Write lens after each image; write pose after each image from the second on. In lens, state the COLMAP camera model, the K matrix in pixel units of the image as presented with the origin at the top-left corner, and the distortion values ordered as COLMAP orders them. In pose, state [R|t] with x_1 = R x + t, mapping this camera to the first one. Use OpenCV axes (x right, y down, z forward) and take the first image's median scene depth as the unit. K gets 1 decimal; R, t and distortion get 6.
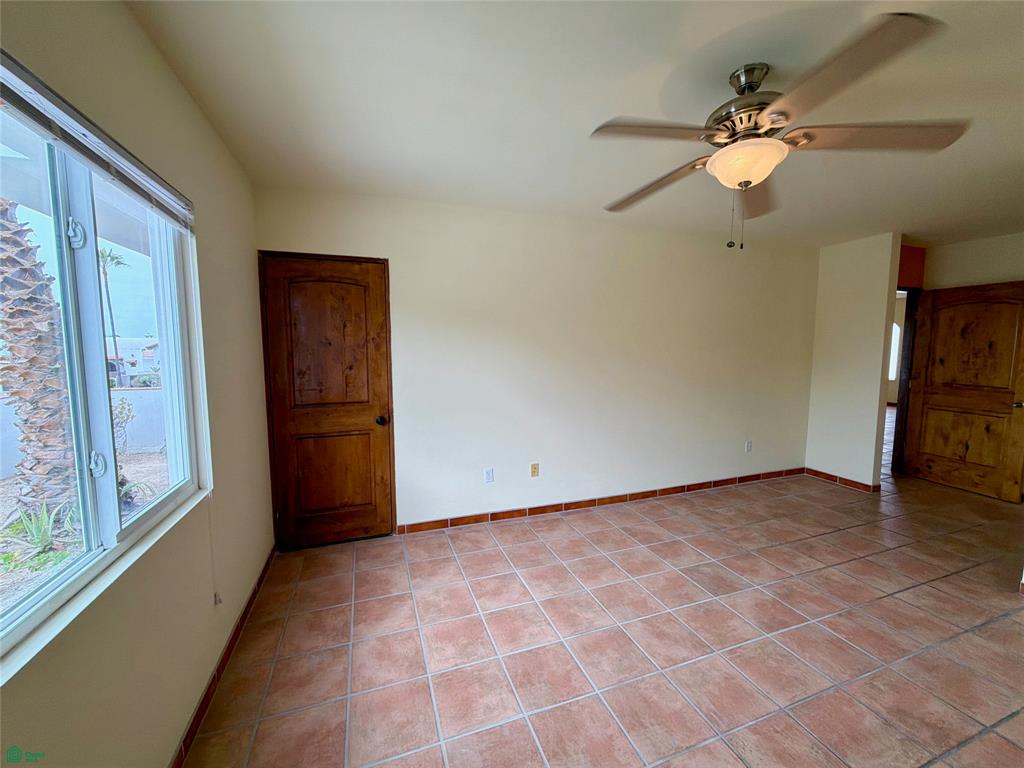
lens RADIAL K [[407.9, 0, 512.0], [0, 407.9, 384.0], [0, 0, 1]] dist [0.000248, -0.000147]
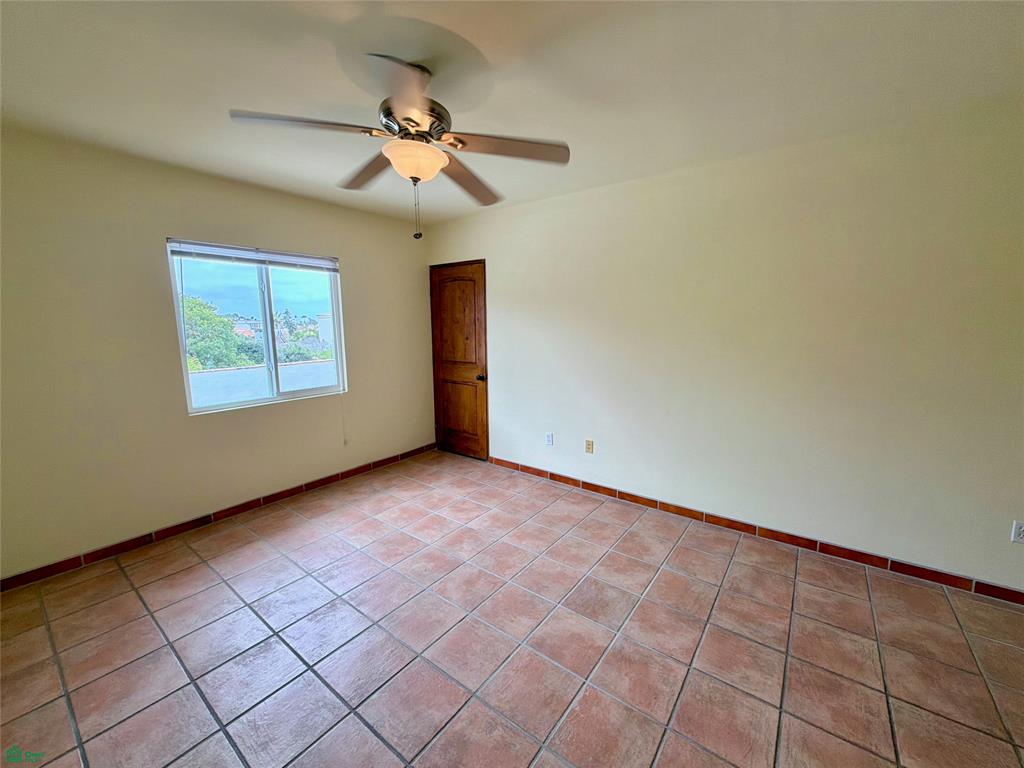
lens RADIAL K [[407.9, 0, 512.0], [0, 407.9, 384.0], [0, 0, 1]] dist [0.000248, -0.000147]
pose [[0.545300, 0.125354, -0.828815, 0.930568], [-0.072801, 0.992101, 0.102152, -0.039914], [0.835074, 0.004635, 0.550119, 0.337867]]
